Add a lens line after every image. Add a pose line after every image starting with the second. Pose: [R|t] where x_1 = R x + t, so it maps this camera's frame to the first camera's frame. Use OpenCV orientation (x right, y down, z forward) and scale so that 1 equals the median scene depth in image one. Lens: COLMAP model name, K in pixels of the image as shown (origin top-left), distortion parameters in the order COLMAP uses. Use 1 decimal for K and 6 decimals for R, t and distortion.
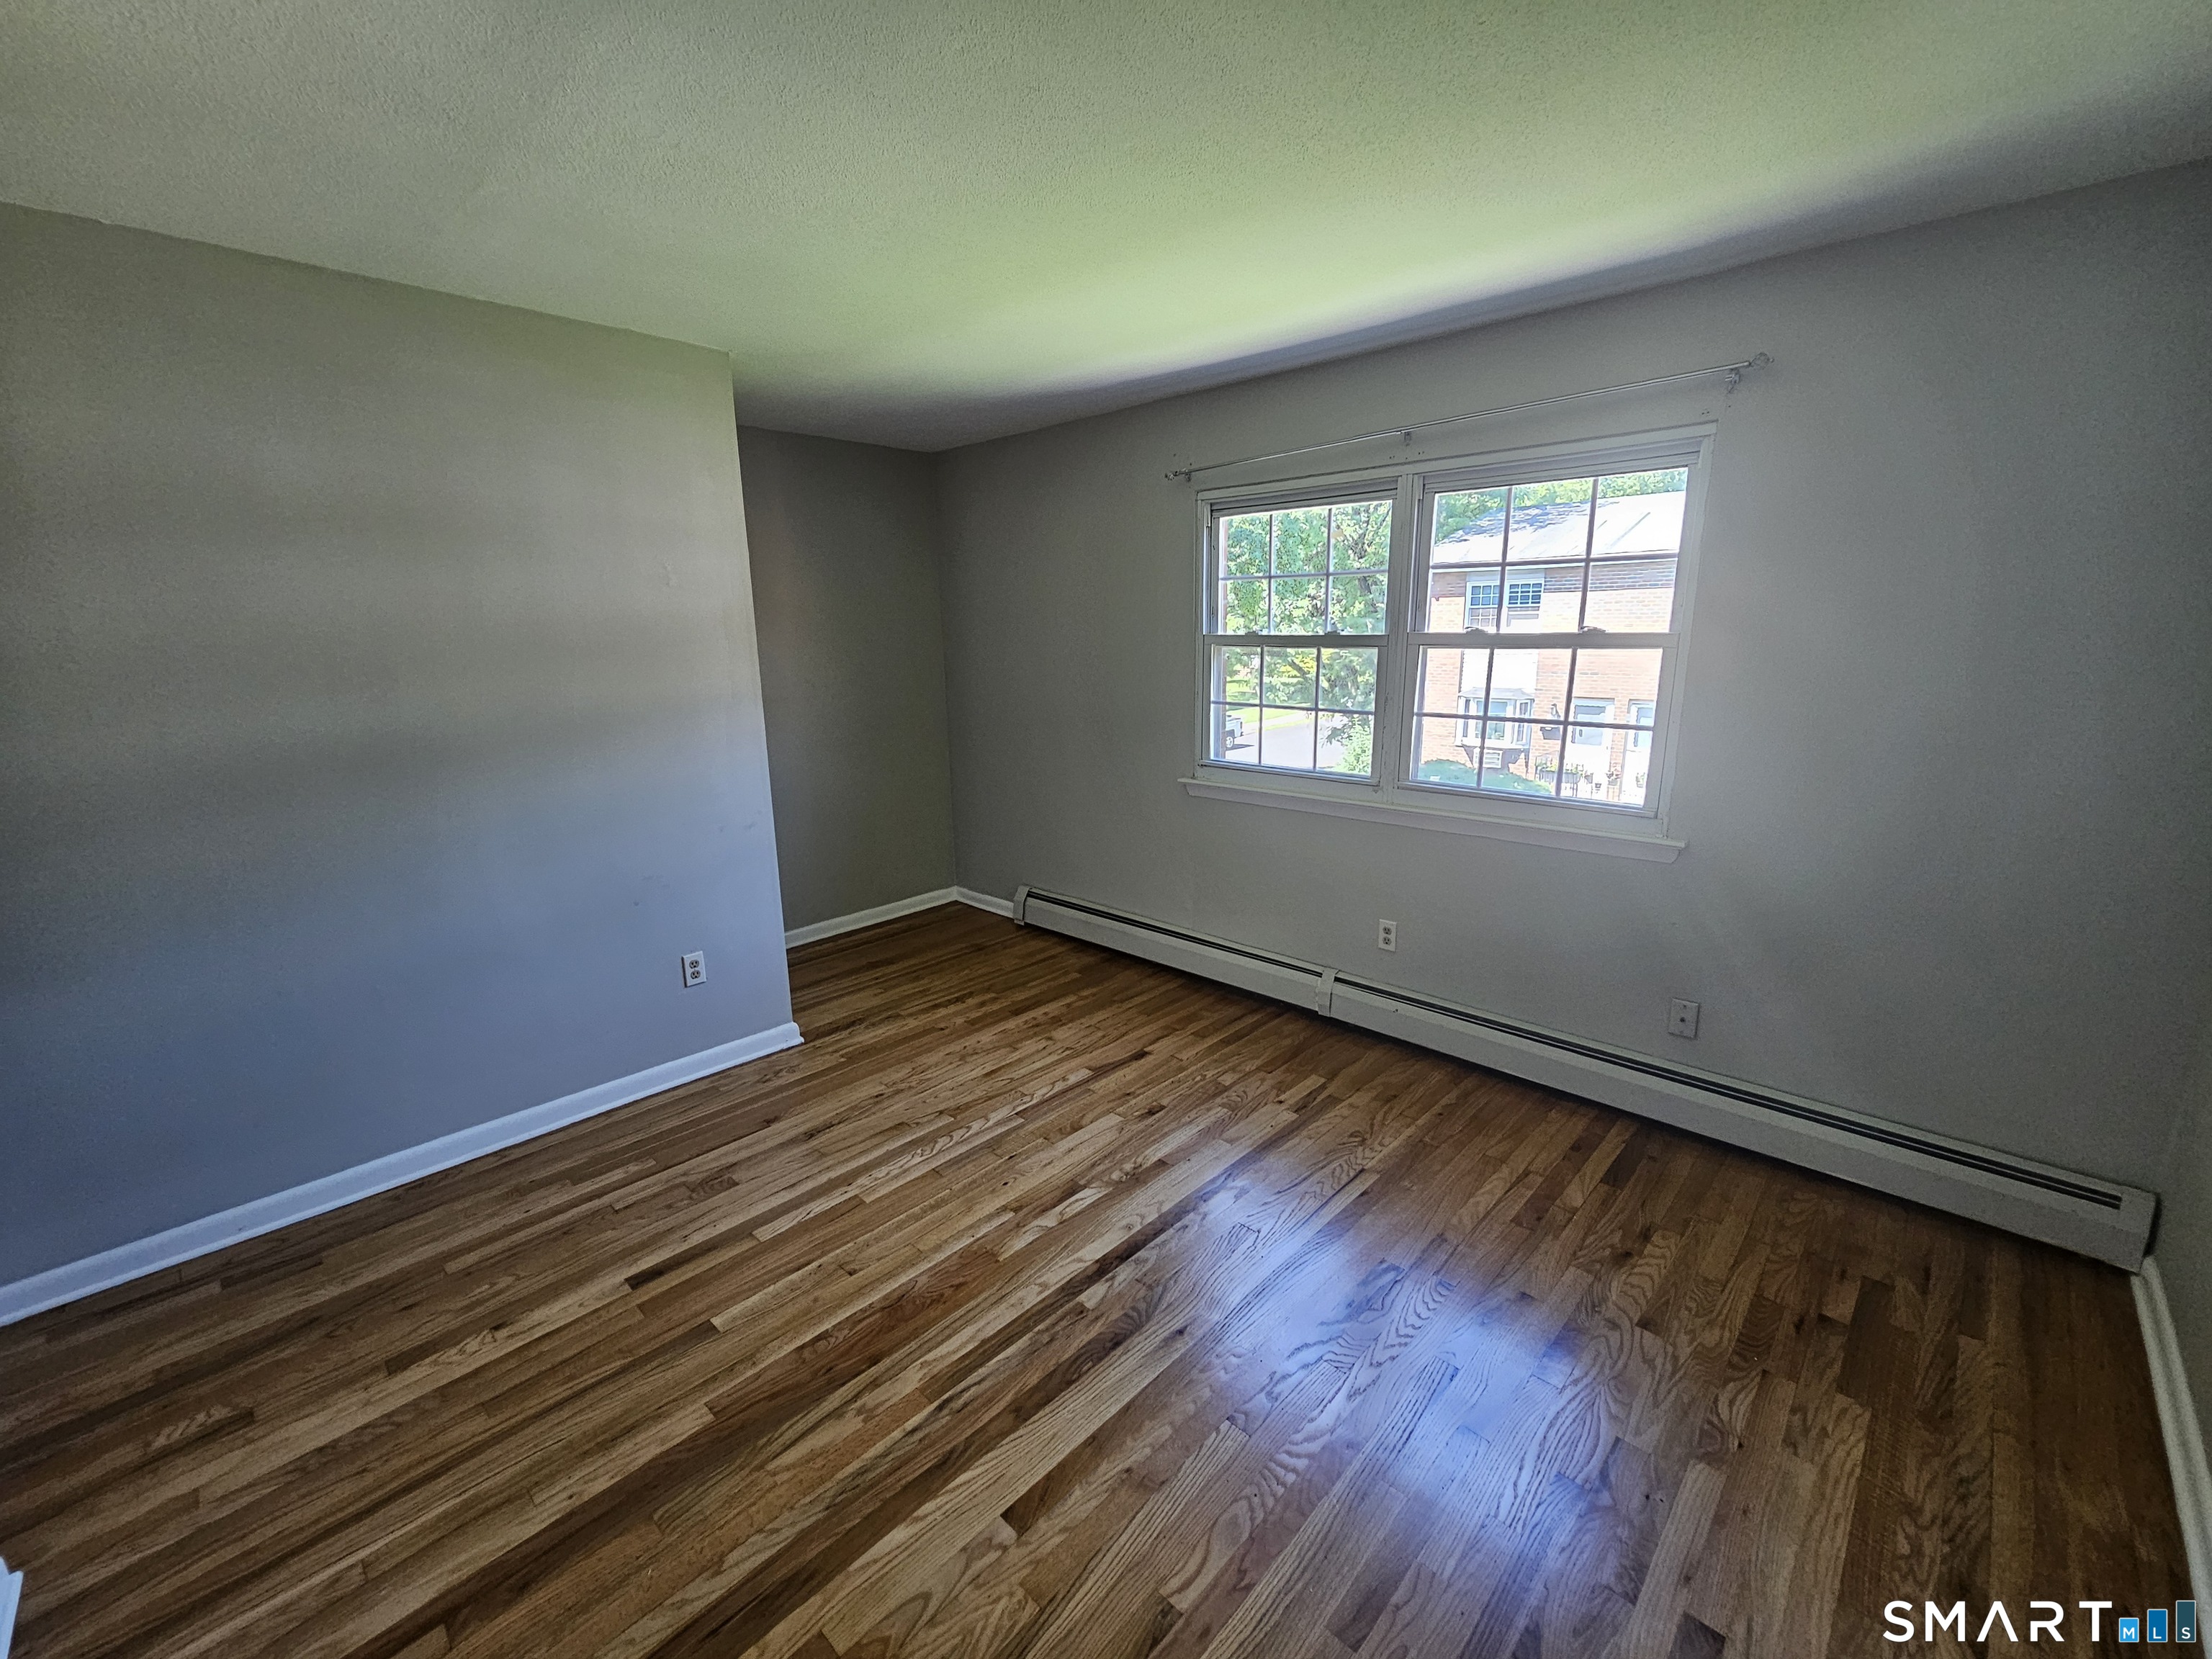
lens RADIAL K [[904.5, 0, 1101.5], [0, 904.5, 829.4], [0, 0, 1]] dist [0.000400, 0.000469]
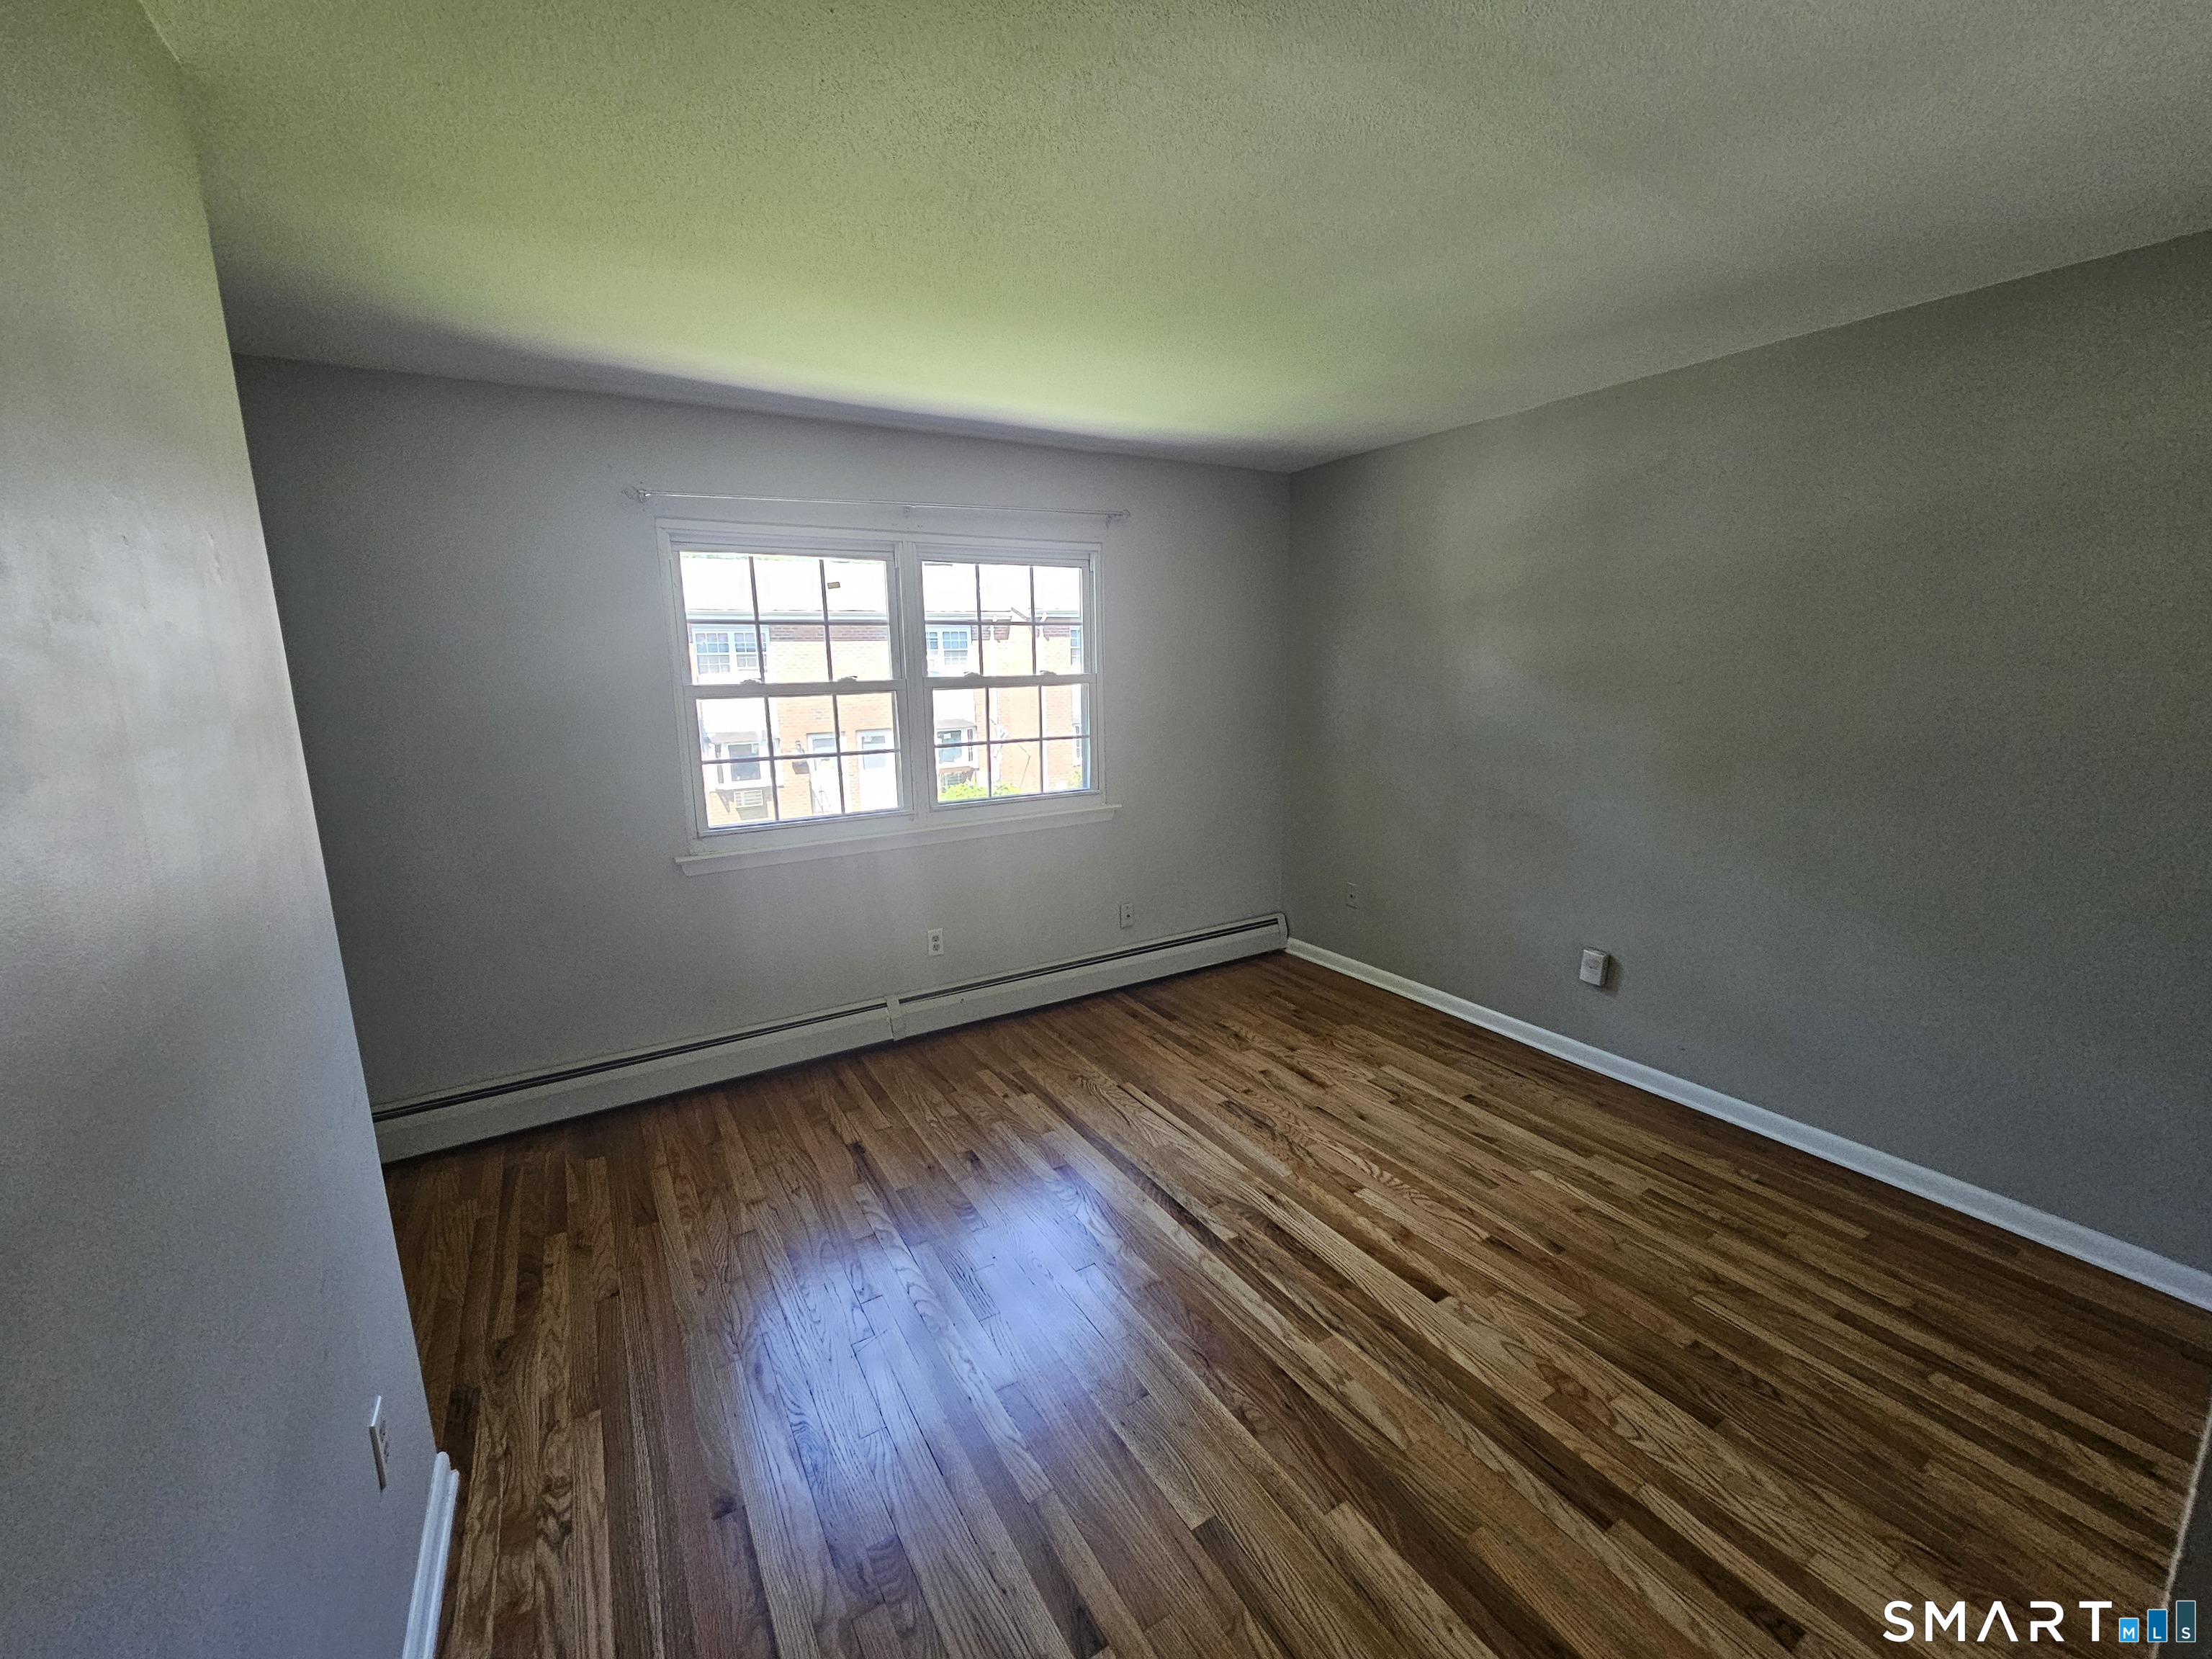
lens RADIAL K [[904.5, 0, 1101.5], [0, 904.5, 829.4], [0, 0, 1]] dist [0.000400, 0.000469]
pose [[0.261190, -0.170651, 0.950083, -0.987892], [0.228467, 0.967212, 0.110919, -0.141794], [-0.937861, 0.188091, 0.291614, 0.651798]]
